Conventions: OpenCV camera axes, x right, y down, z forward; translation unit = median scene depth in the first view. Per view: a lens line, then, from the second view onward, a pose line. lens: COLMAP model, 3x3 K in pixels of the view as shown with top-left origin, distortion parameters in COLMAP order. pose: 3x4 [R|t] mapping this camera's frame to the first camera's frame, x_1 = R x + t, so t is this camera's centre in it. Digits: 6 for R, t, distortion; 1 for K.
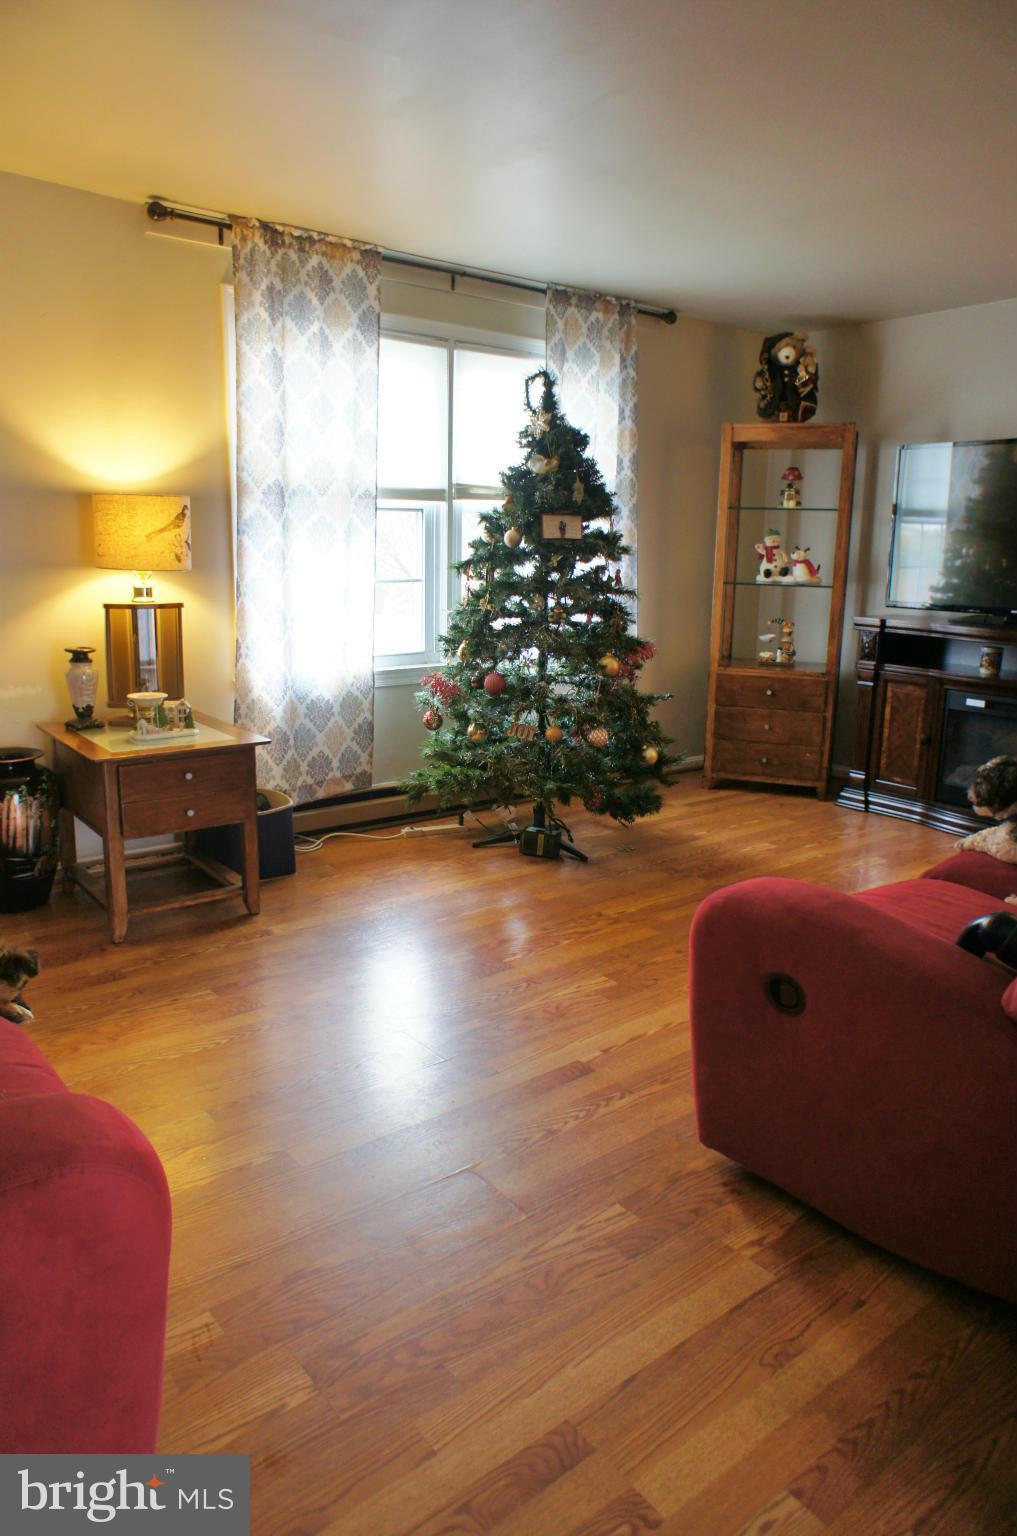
lens RADIAL K [[1040.4, 0, 516.3], [0, 1040.4, 755.2], [0, 0, 1]] dist [-0.061243, 0.074734]
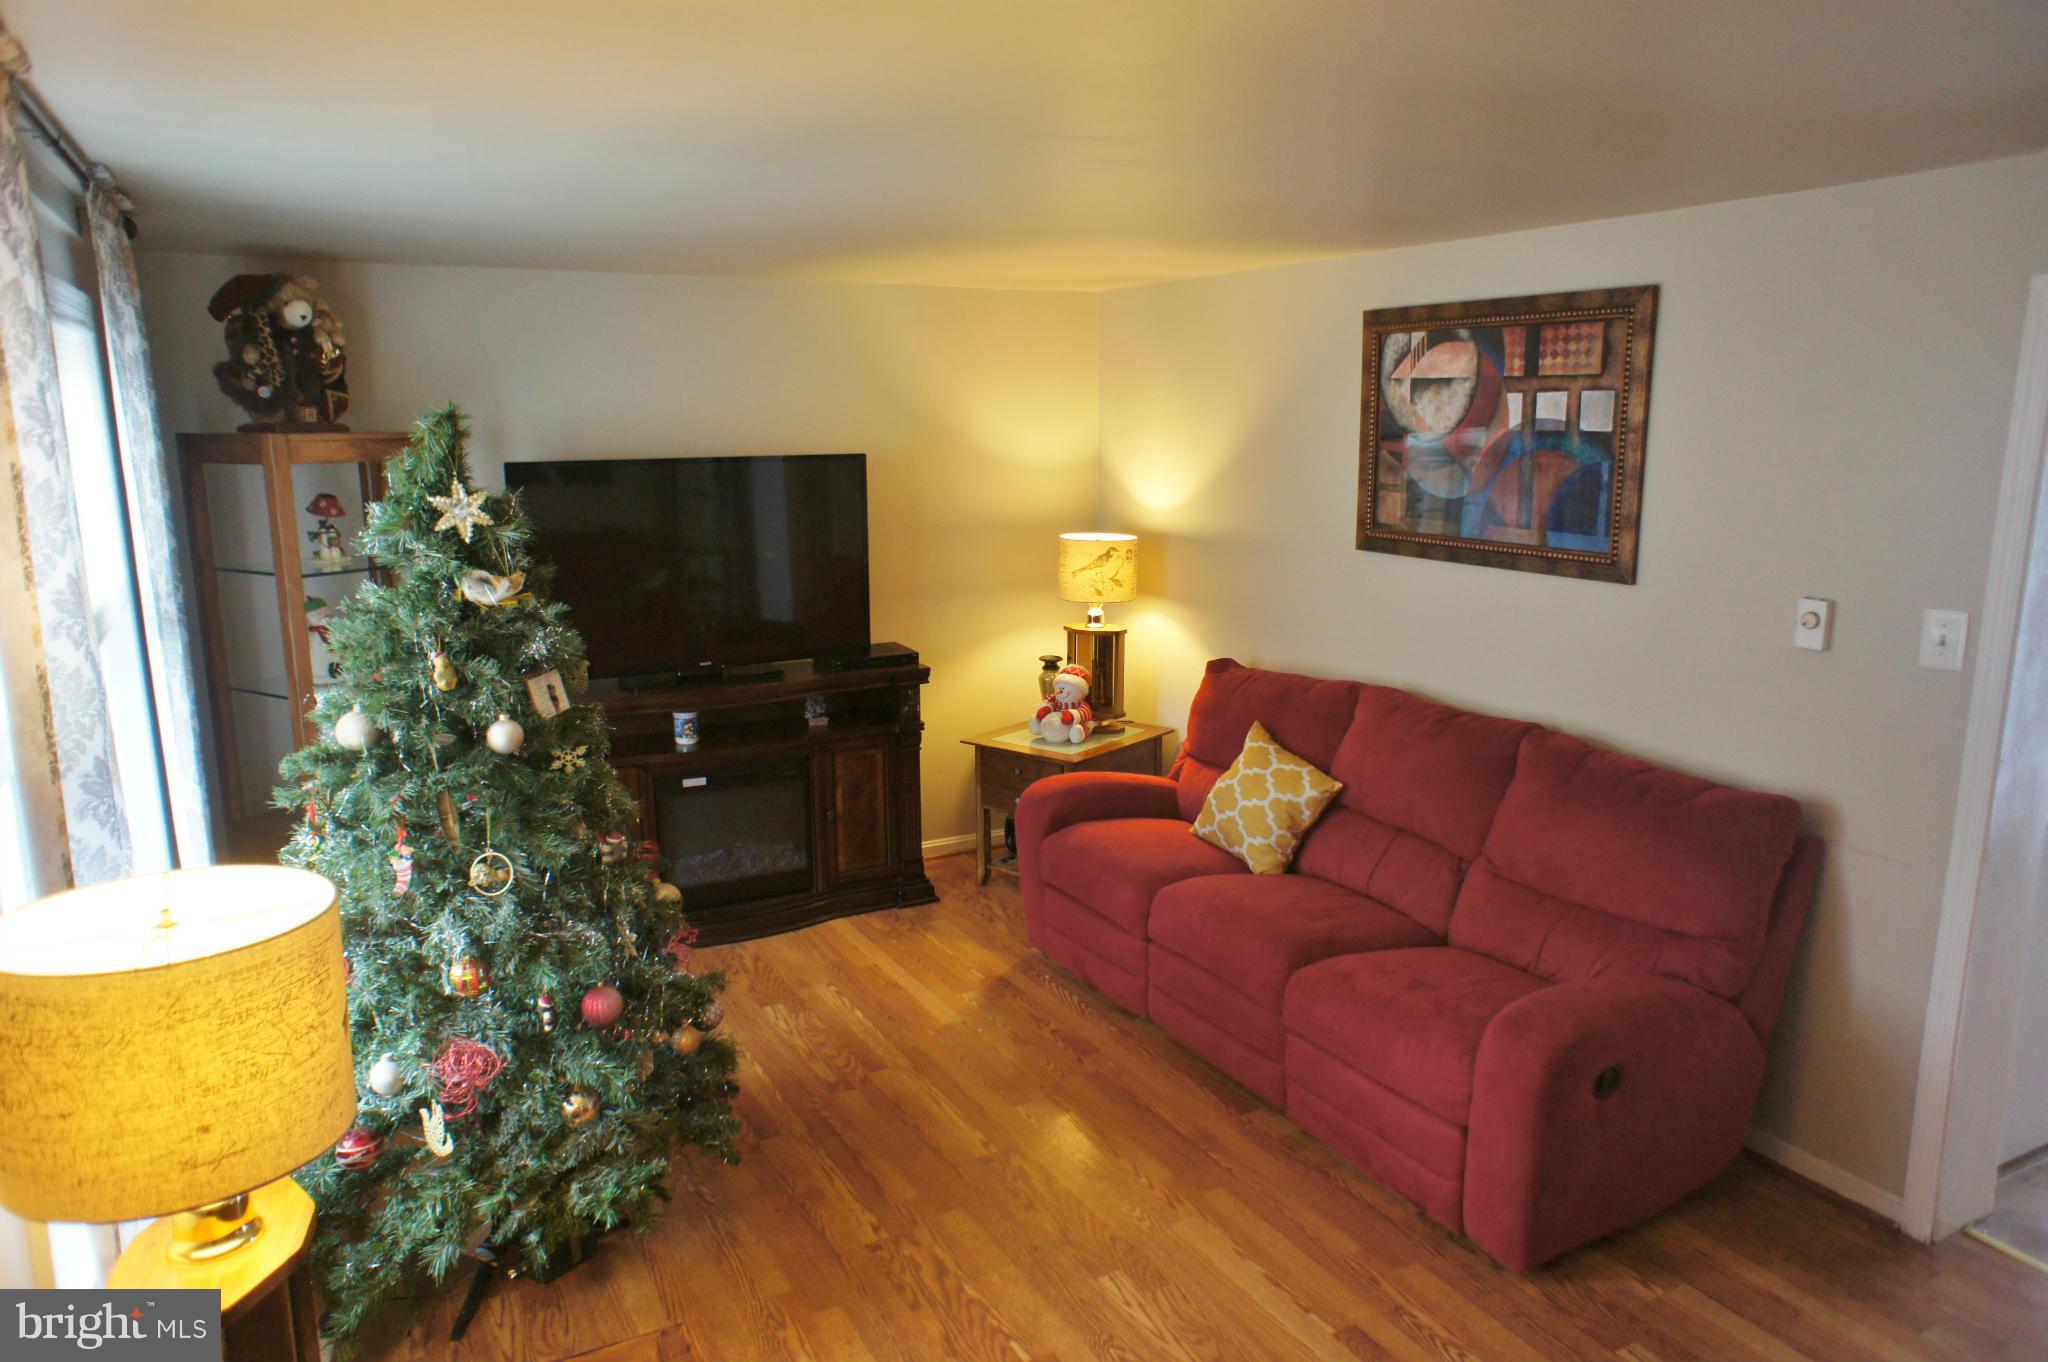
lens RADIAL K [[1375.5, 0, 1028.4], [0, 1375.5, 699.3], [0, 0, 1]] dist [-0.058807, 0.065340]
pose [[0.178658, -0.218051, 0.959445, -0.572822], [0.209664, 0.961174, 0.179403, -0.276717], [-0.961313, 0.169109, 0.217439, 0.561808]]
